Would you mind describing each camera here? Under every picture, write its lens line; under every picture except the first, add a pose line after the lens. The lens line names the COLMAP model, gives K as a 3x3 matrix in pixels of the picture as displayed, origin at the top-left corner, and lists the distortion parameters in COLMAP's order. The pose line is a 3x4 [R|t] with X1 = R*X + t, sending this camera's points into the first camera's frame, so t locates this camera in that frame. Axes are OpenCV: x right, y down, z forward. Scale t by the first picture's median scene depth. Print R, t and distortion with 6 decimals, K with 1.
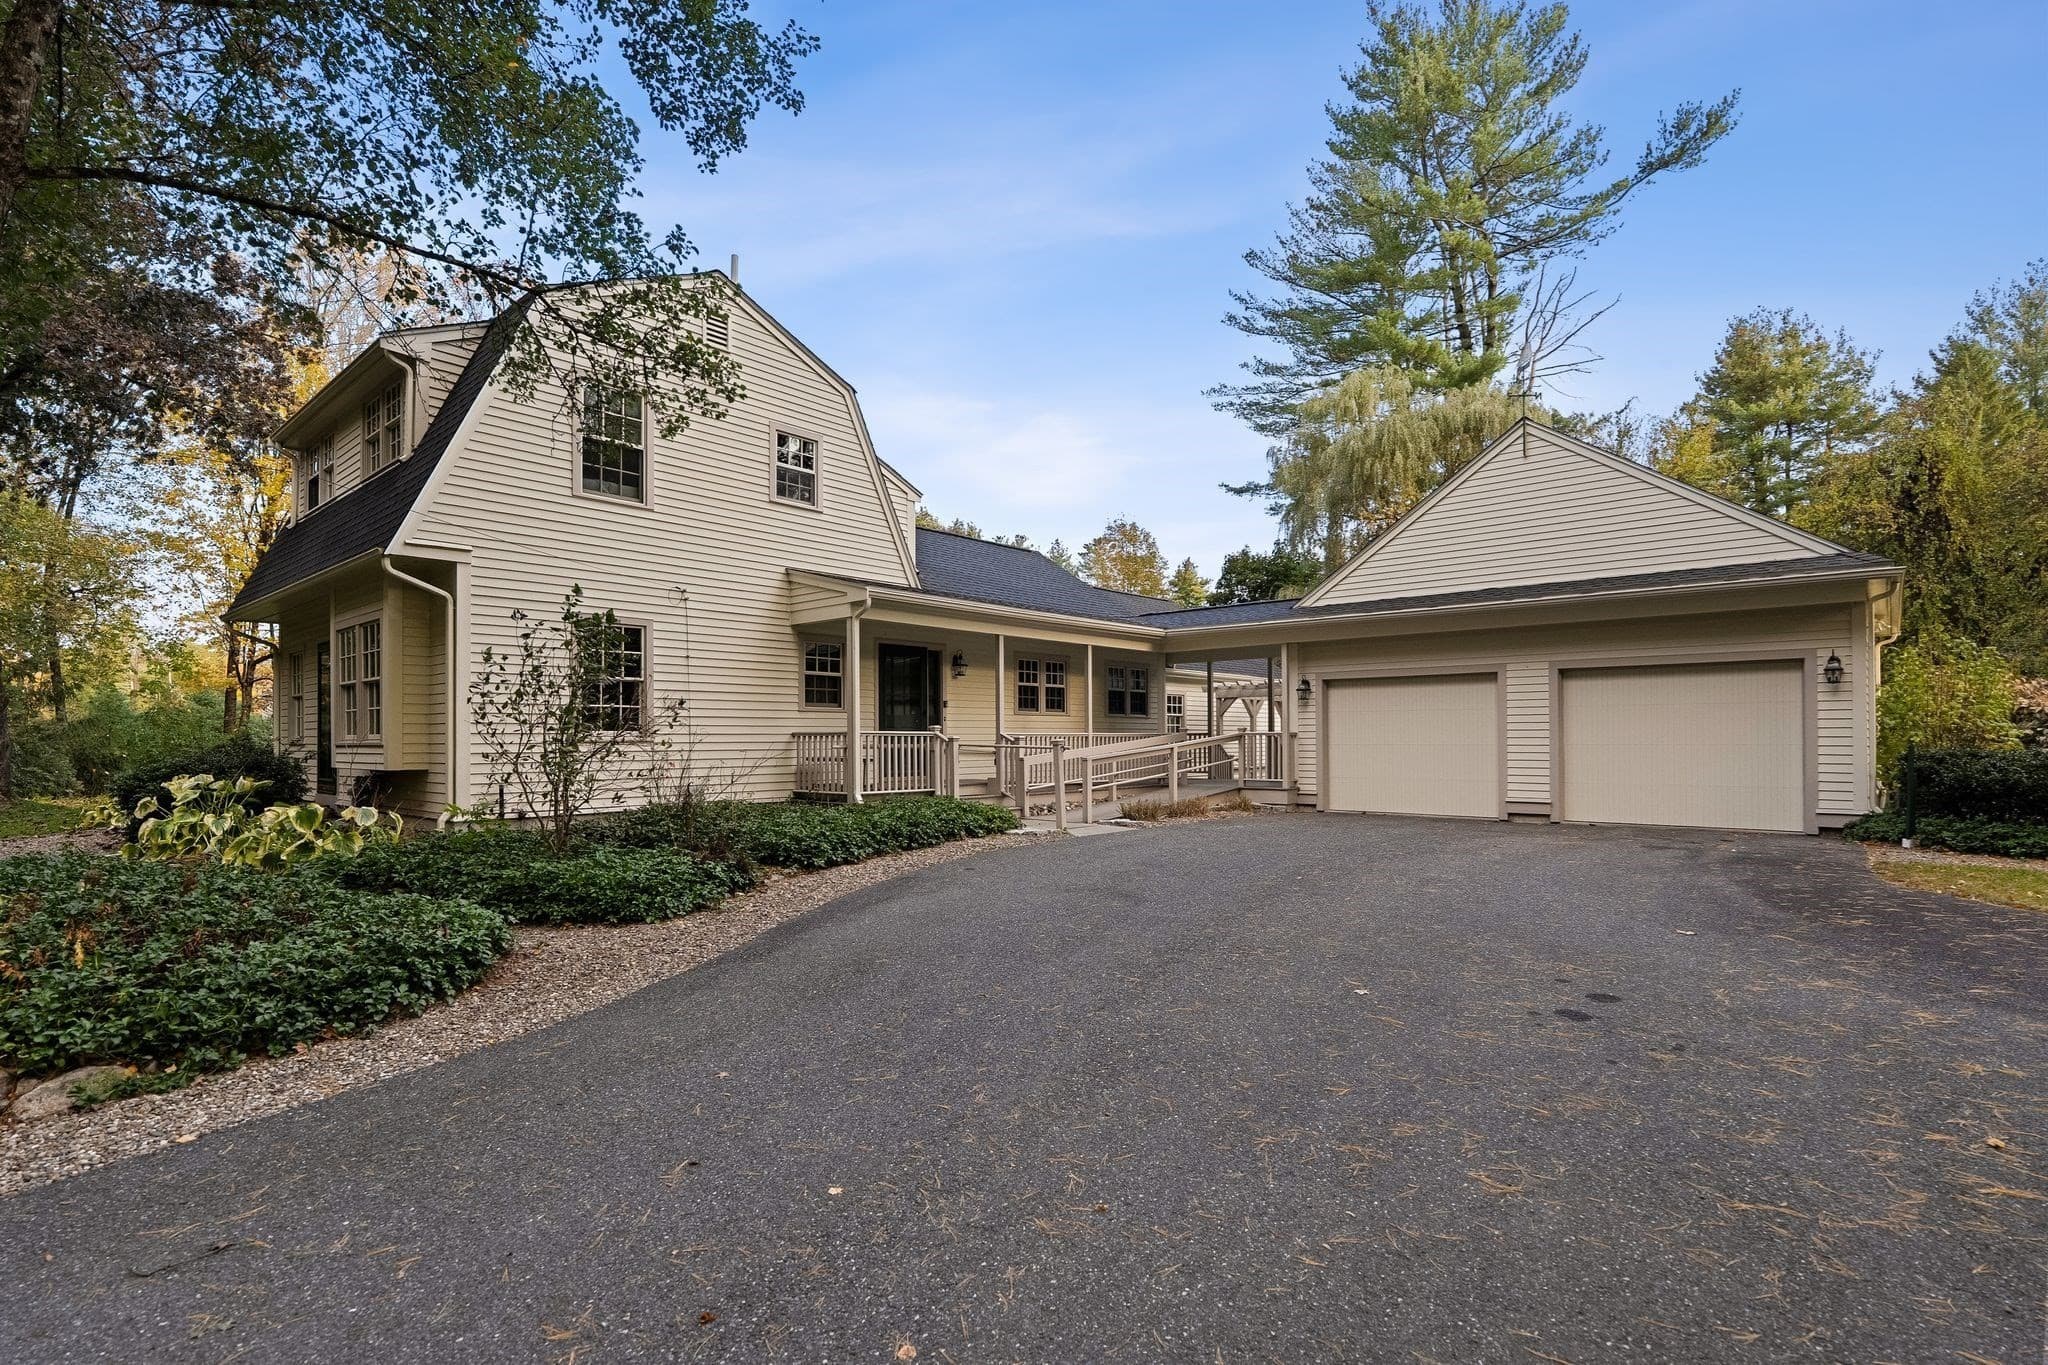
lens RADIAL K [[914.6, 0, 1026.5], [0, 914.6, 709.2], [0, 0, 1]] dist [-0.000059, 0.000081]
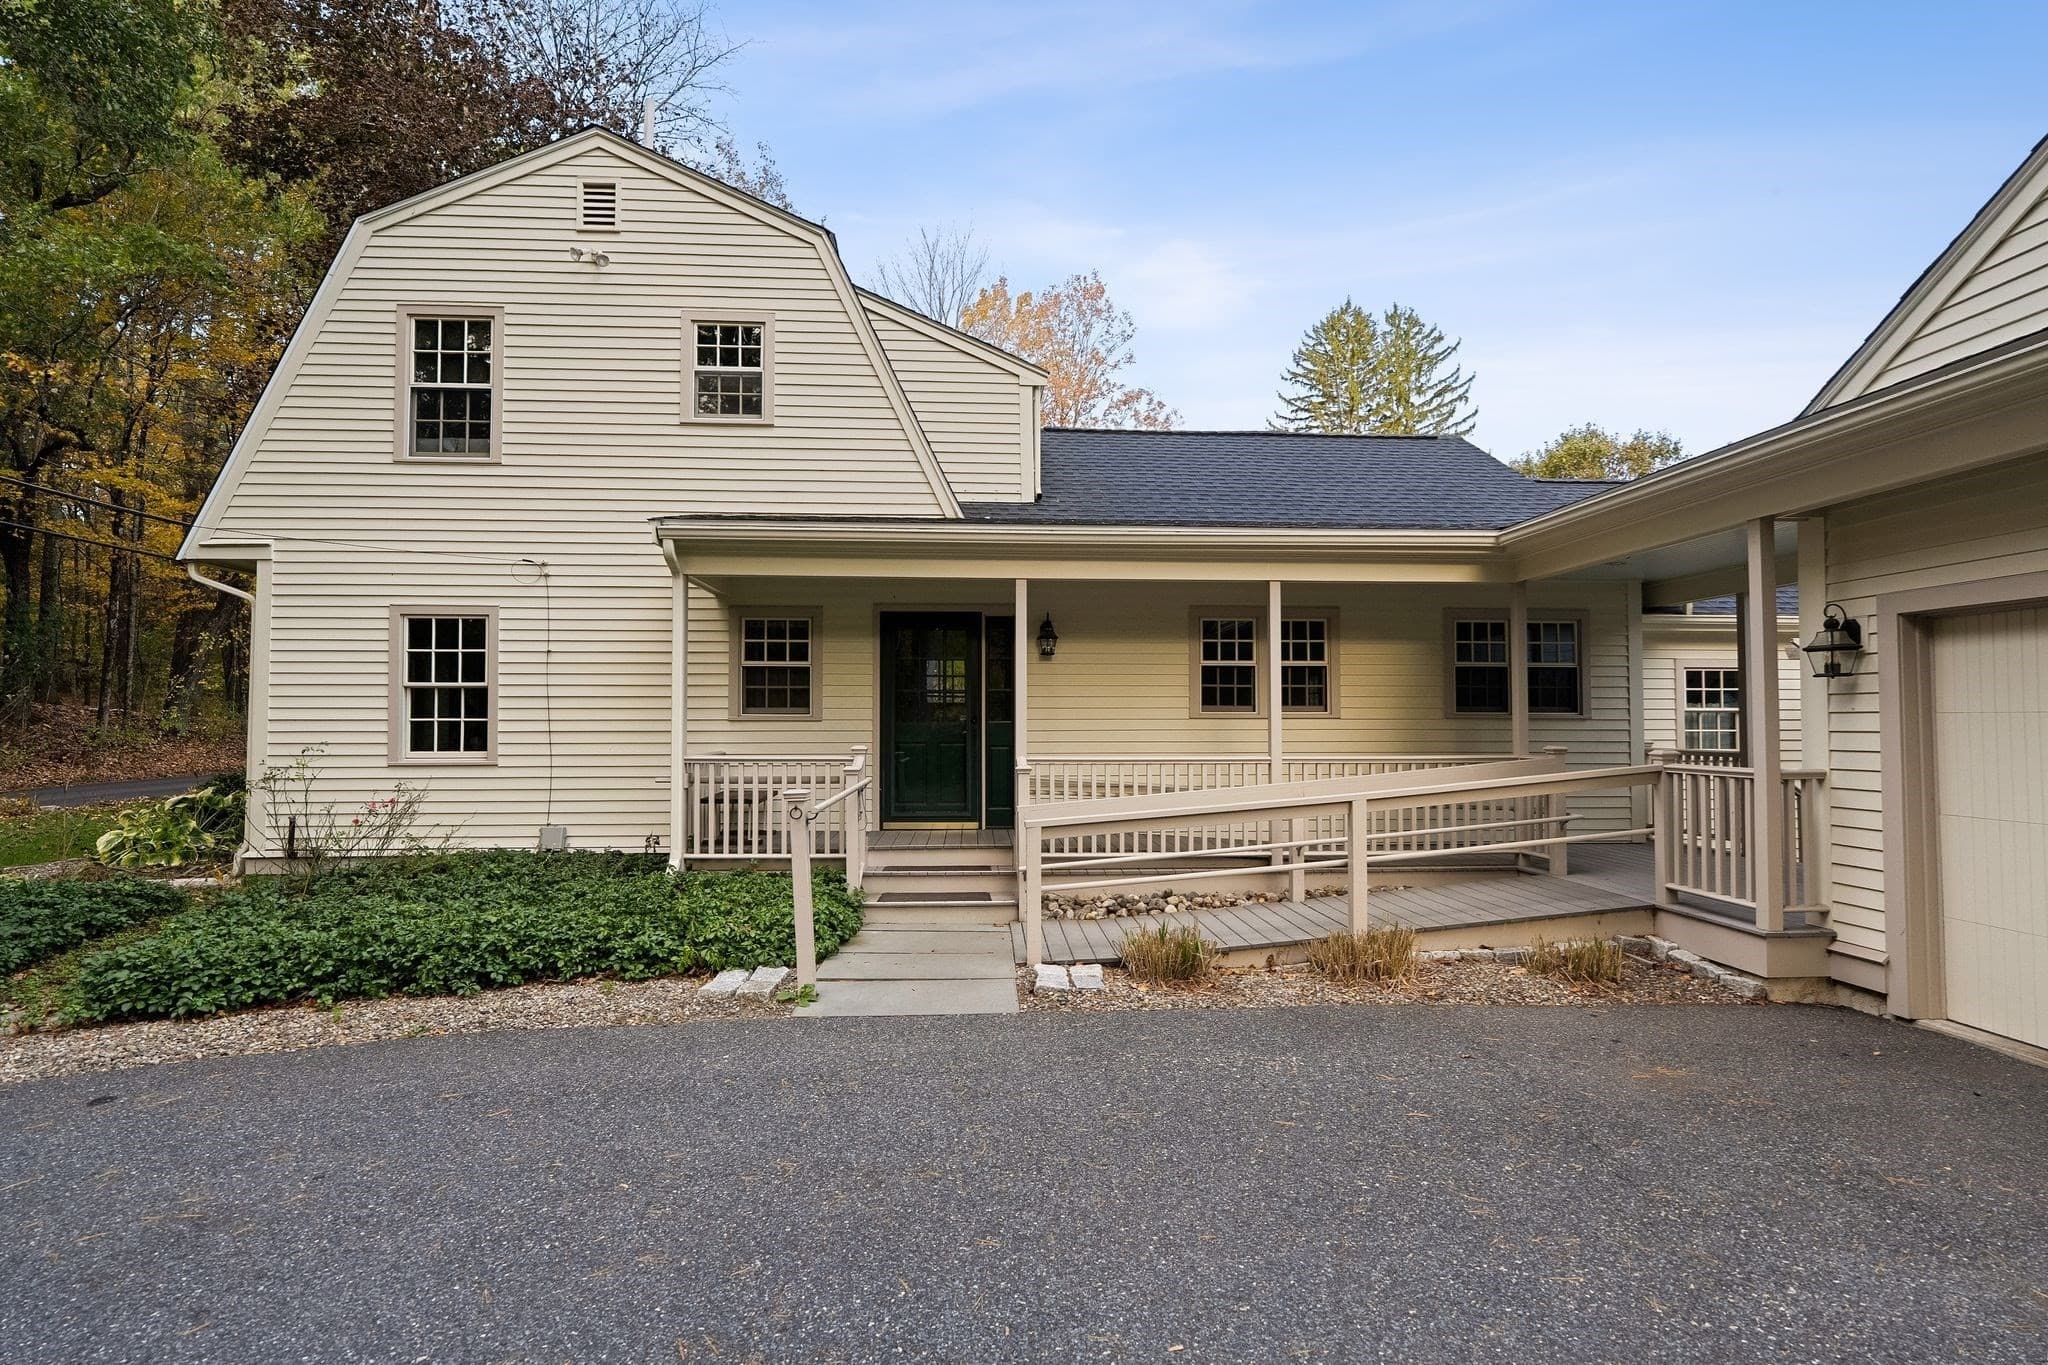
lens RADIAL K [[914.6, 0, 1026.5], [0, 914.6, 709.2], [0, 0, 1]] dist [-0.000059, 0.000081]
pose [[0.717284, -0.006497, -0.696751, 0.385245], [0.018180, 0.999791, 0.009393, -0.008556], [0.696544, -0.019404, 0.717252, 0.651681]]
